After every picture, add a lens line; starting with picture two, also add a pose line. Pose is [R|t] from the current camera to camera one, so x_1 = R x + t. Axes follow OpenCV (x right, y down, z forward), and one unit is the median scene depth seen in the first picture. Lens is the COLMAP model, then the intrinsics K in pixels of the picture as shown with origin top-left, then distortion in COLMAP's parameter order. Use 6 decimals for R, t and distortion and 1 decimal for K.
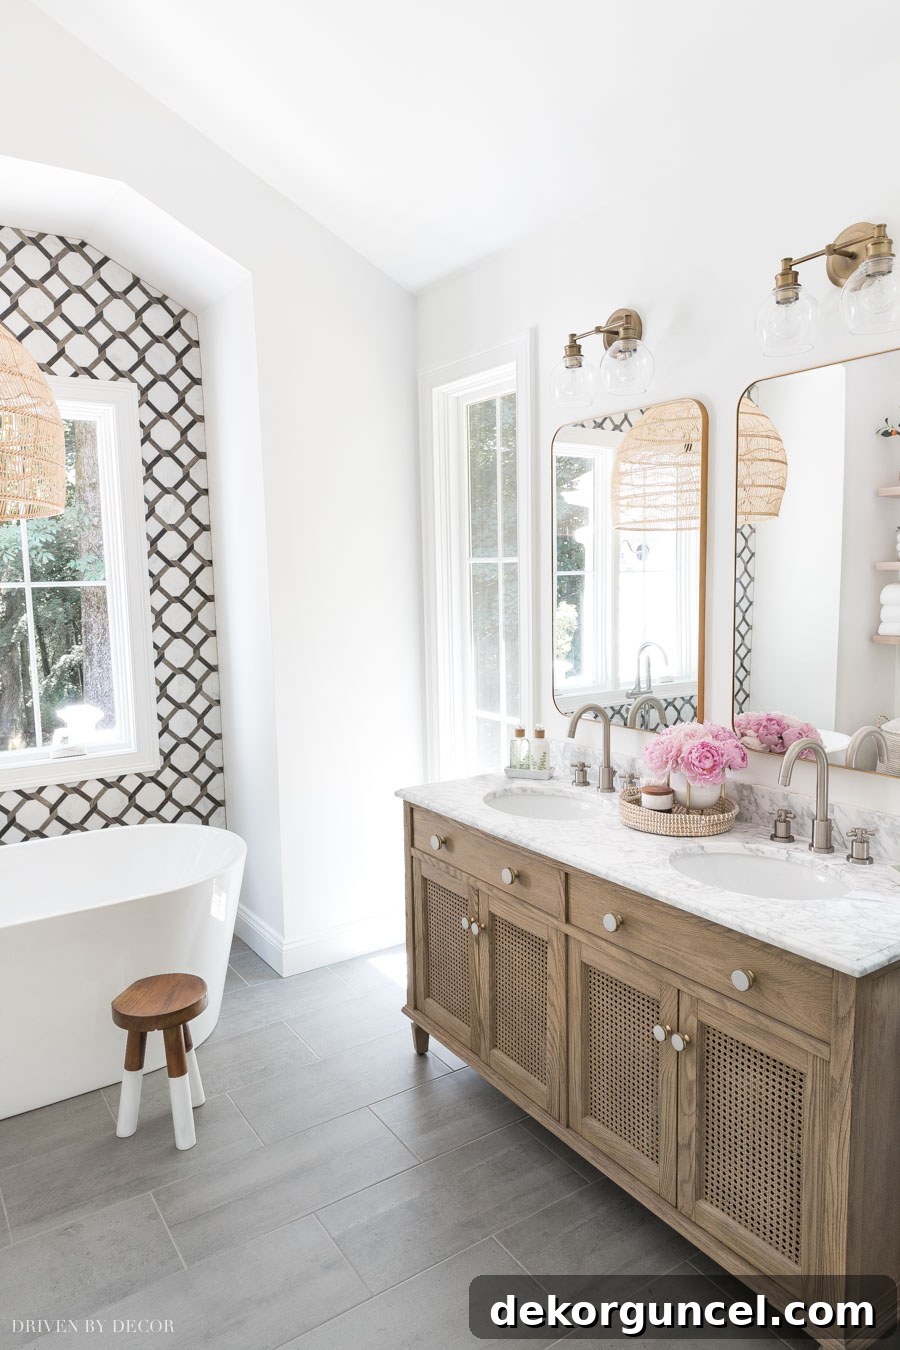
lens RADIAL K [[904.0, 0, 450.0], [0, 904.0, 675.0], [0, 0, 1]] dist [0.001408, 0.000300]
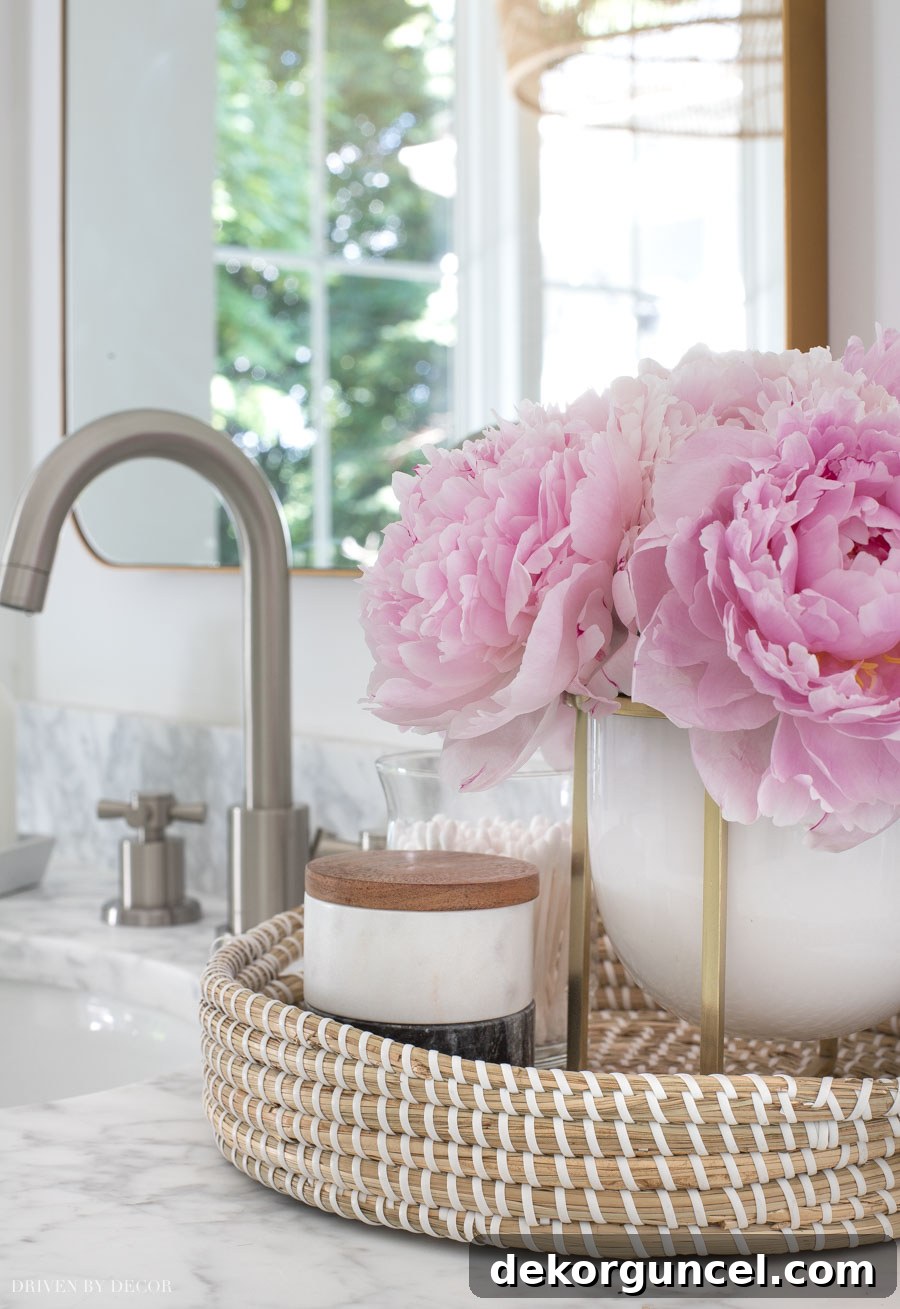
lens RADIAL K [[2031.9, 0, 450.0], [0, 2031.9, 654.5], [0, 0, 1]] dist [0.006219, -0.007981]
pose [[0.994385, 0.009595, 0.105390, 0.197478], [-0.003378, 0.998252, -0.059010, 0.113681], [-0.105772, 0.058323, 0.992679, 0.722151]]
